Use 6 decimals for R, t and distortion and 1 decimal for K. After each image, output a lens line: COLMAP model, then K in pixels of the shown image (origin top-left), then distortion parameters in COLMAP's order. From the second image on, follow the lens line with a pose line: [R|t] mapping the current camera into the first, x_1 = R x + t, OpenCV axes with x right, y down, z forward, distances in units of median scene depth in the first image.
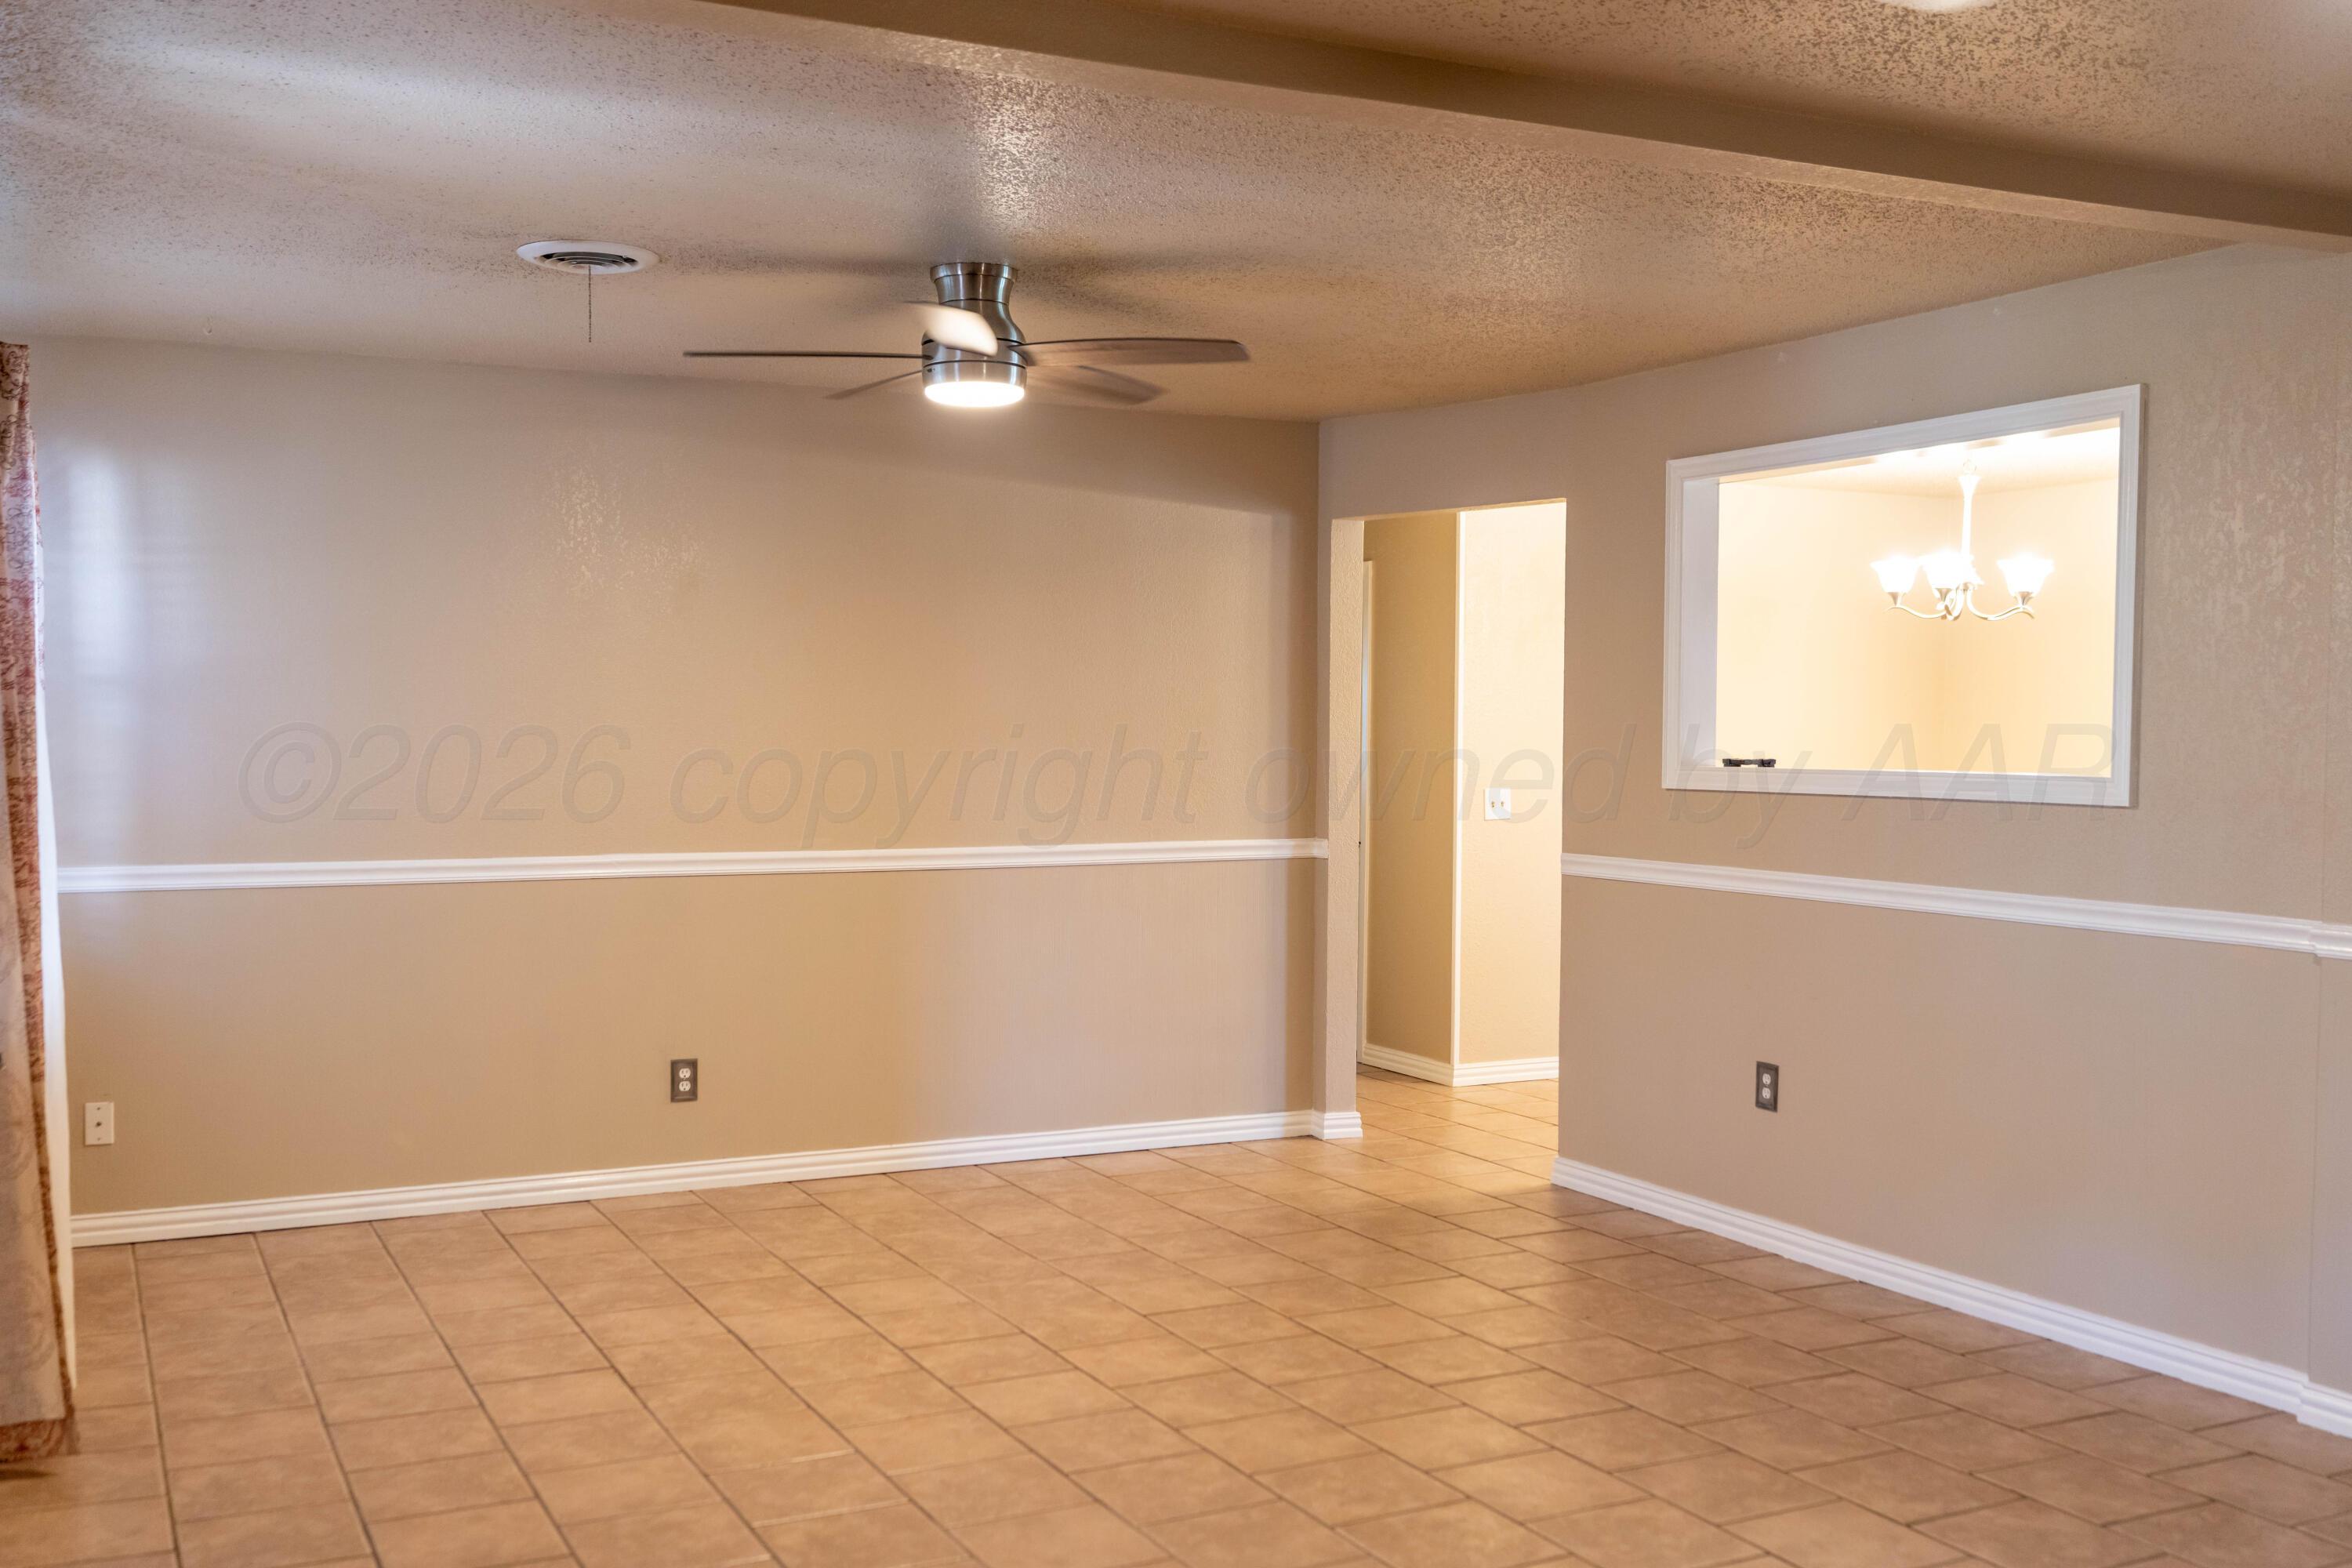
lens RADIAL K [[2281.3, 0, 1170.3], [0, 2281.3, 778.4], [0, 0, 1]] dist [-0.004359, 0.000000]
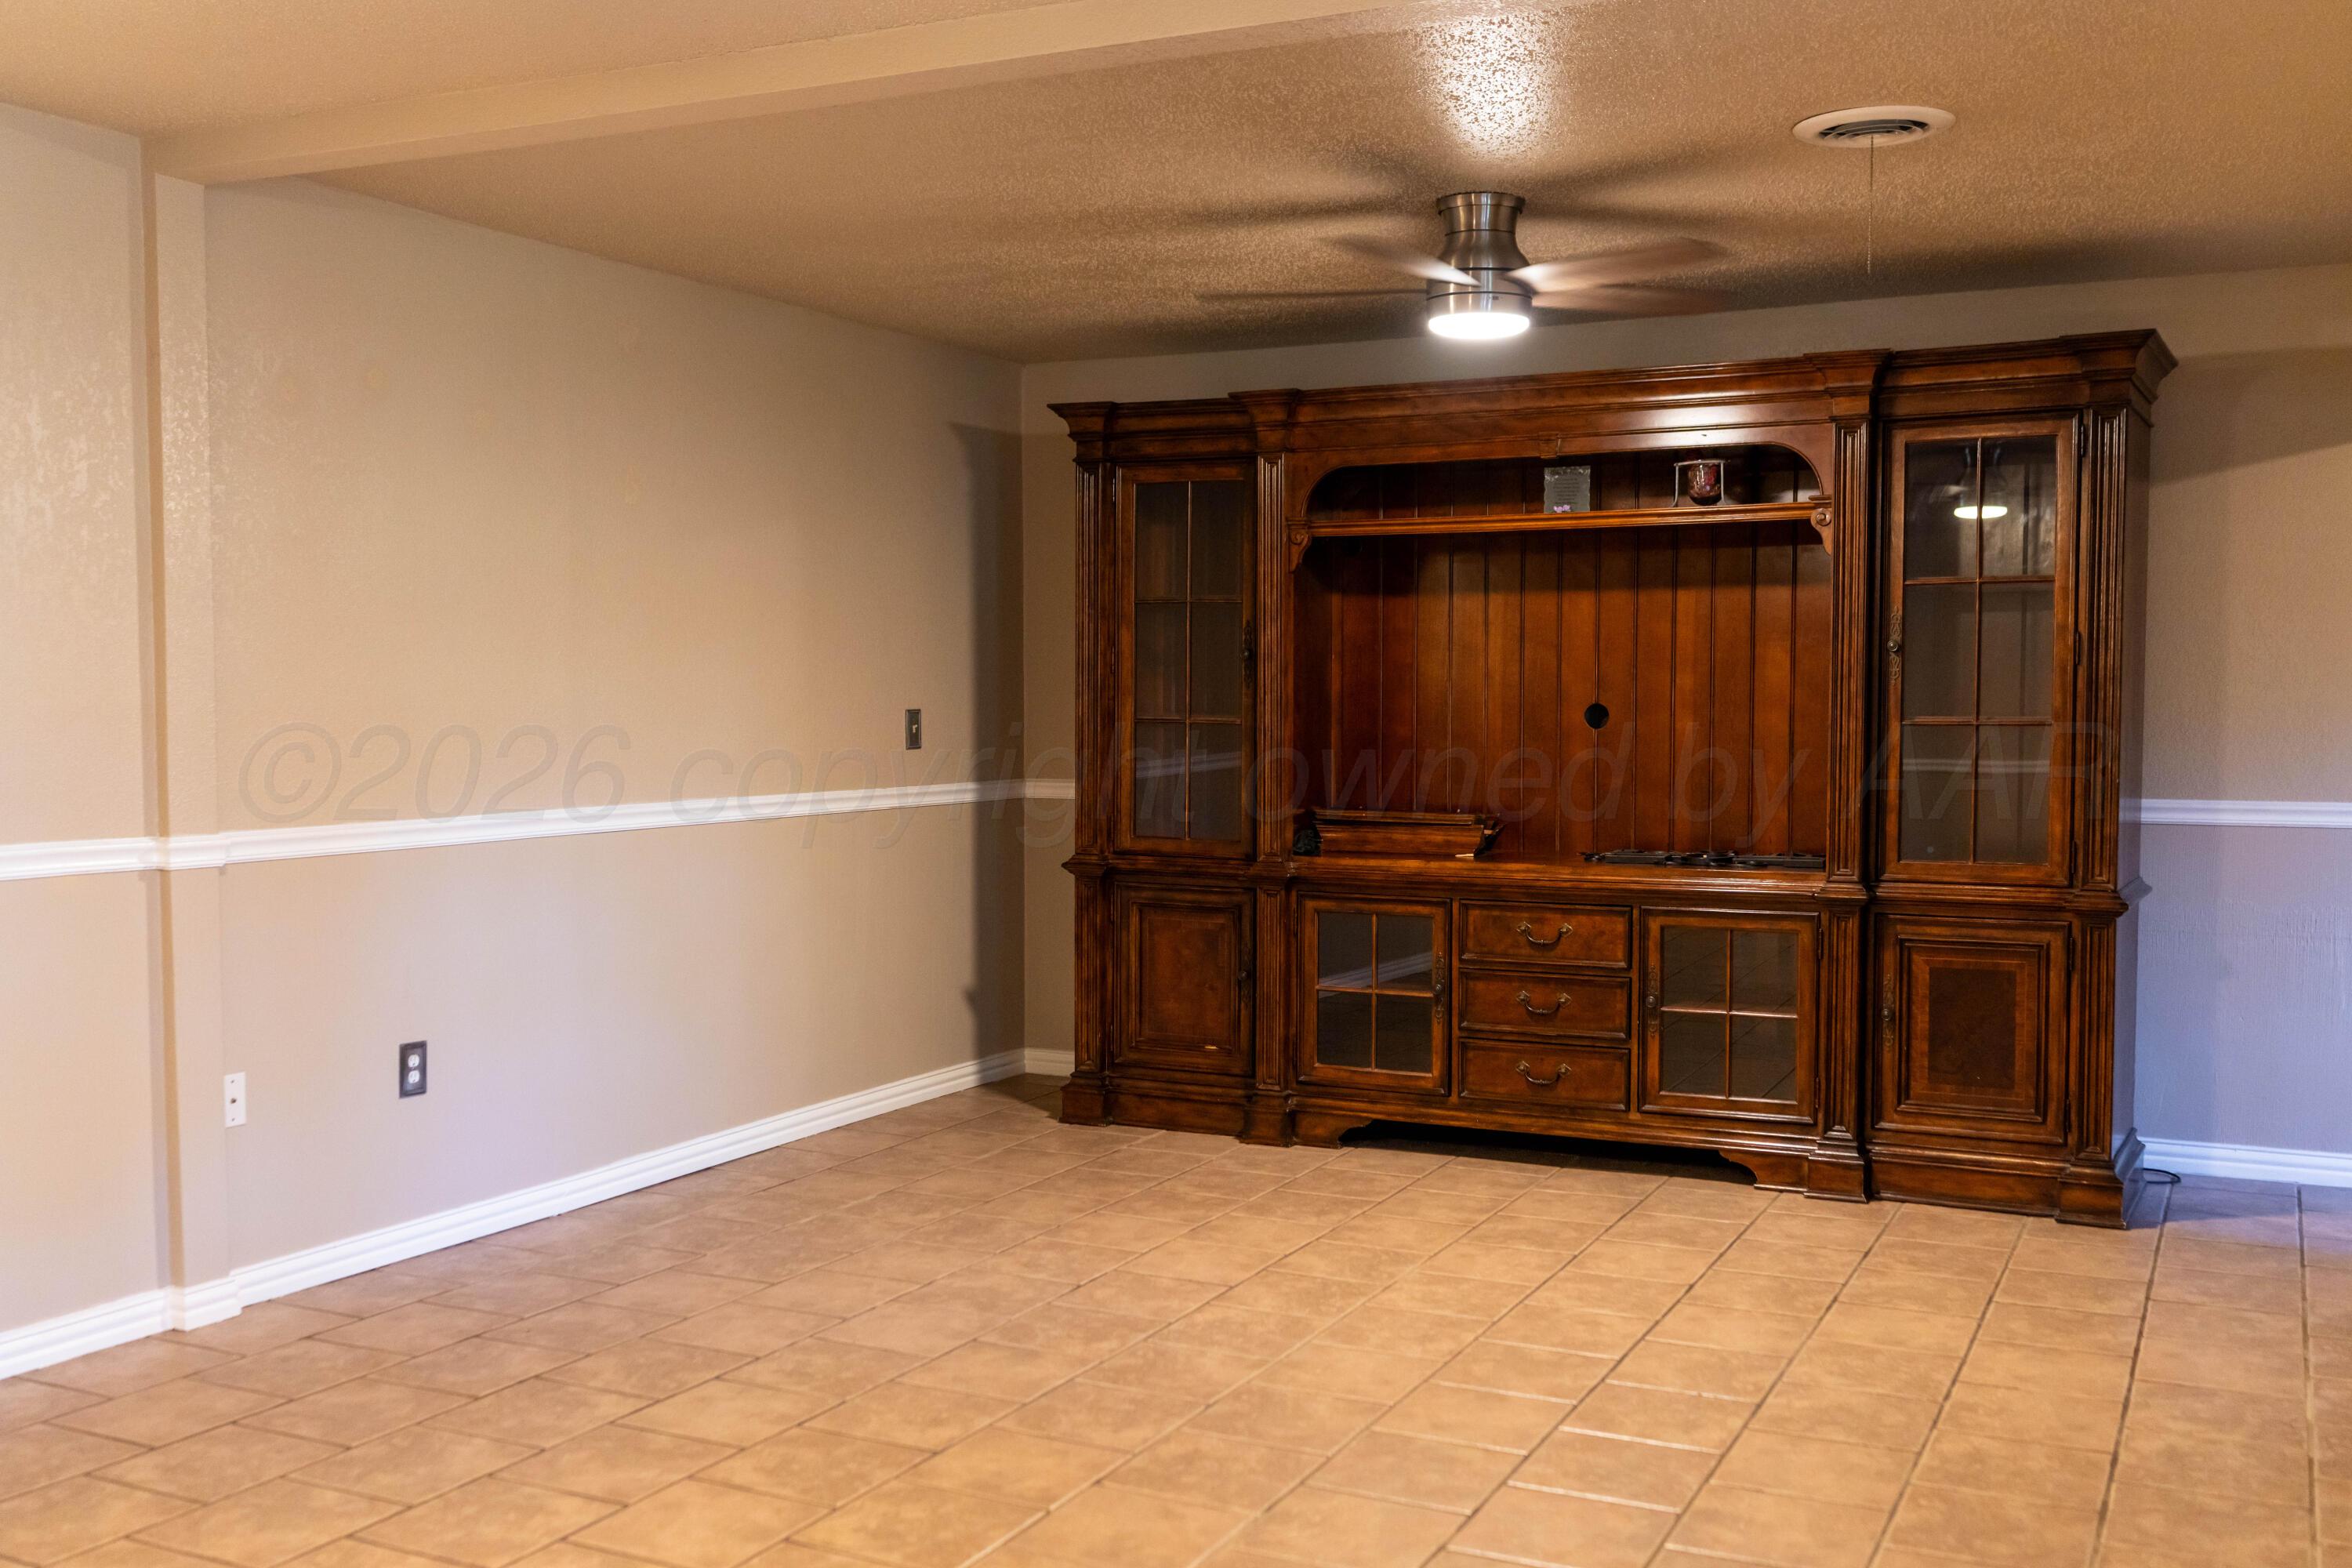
lens RADIAL K [[2281.3, 0, 1178.3], [0, 2281.3, 786.9], [0, 0, 1]] dist [-0.004359, 0.000000]
pose [[-0.616501, -0.043029, 0.786177, -0.559403], [0.008454, 0.998086, 0.061256, -0.016835], [-0.787309, 0.044411, -0.614958, 1.255672]]
